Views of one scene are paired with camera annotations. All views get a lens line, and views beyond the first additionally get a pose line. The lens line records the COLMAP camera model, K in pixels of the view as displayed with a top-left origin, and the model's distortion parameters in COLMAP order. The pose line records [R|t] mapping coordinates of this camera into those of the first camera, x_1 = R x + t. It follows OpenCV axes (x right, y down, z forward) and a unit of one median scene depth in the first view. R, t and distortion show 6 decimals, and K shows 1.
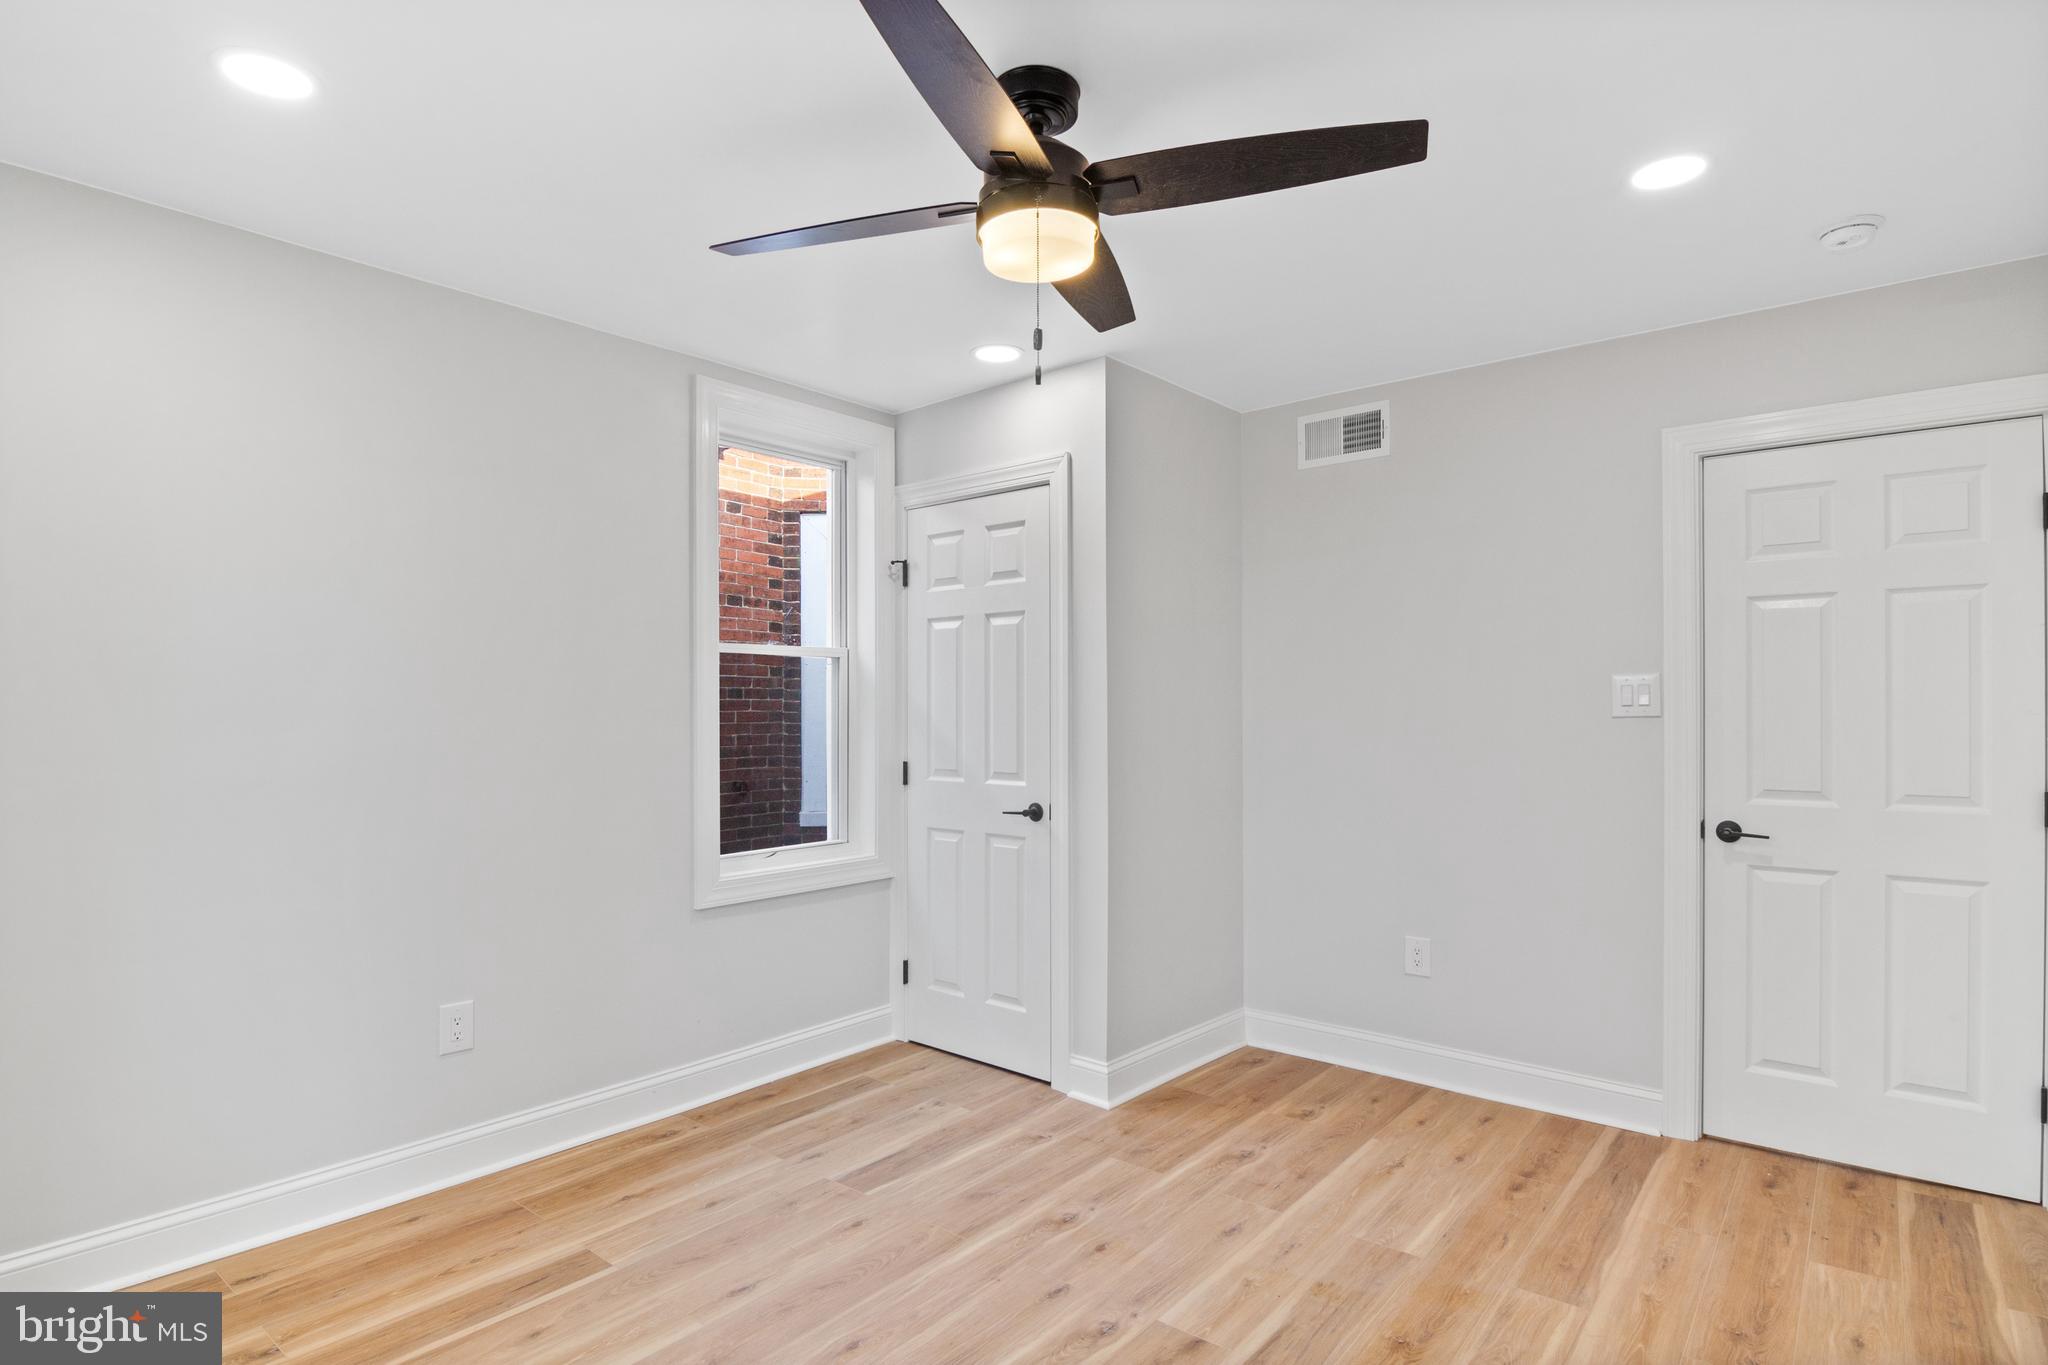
lens RADIAL K [[1066.3, 0, 1036.3], [0, 1066.3, 667.6], [0, 0, 1]] dist [0.000055, -0.015848]
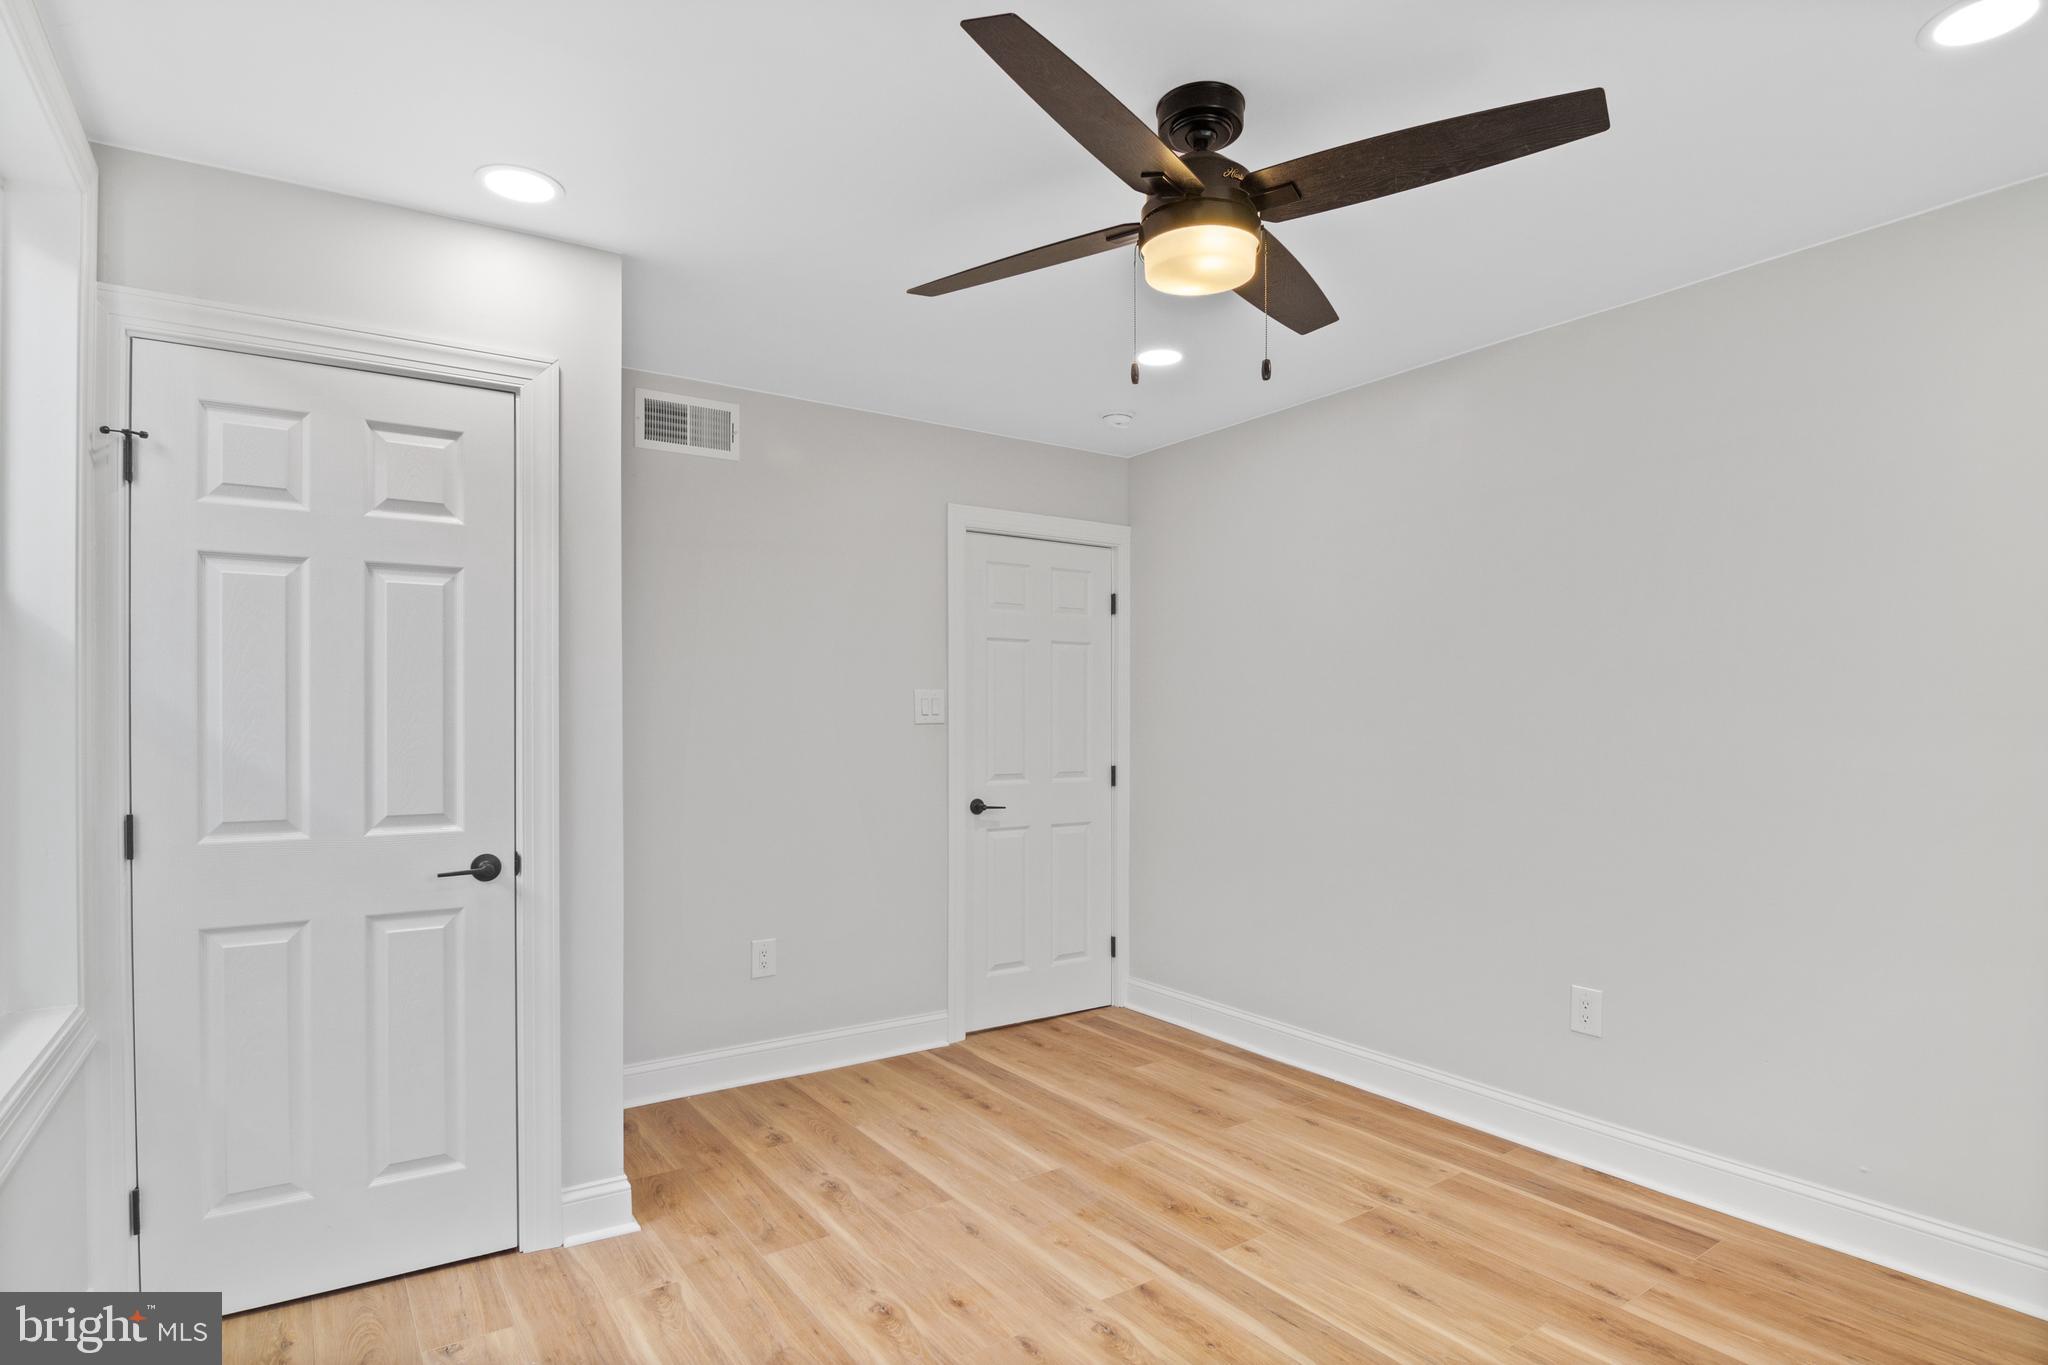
lens RADIAL K [[1052.4, 0, 1031.1], [0, 1052.4, 691.5], [0, 0, 1]] dist [-0.000694, -0.015602]
pose [[0.276169, 0.024737, 0.960791, -0.587367], [-0.038369, 0.999156, -0.014696, 0.020878], [-0.960343, -0.032806, 0.276885, 0.514482]]
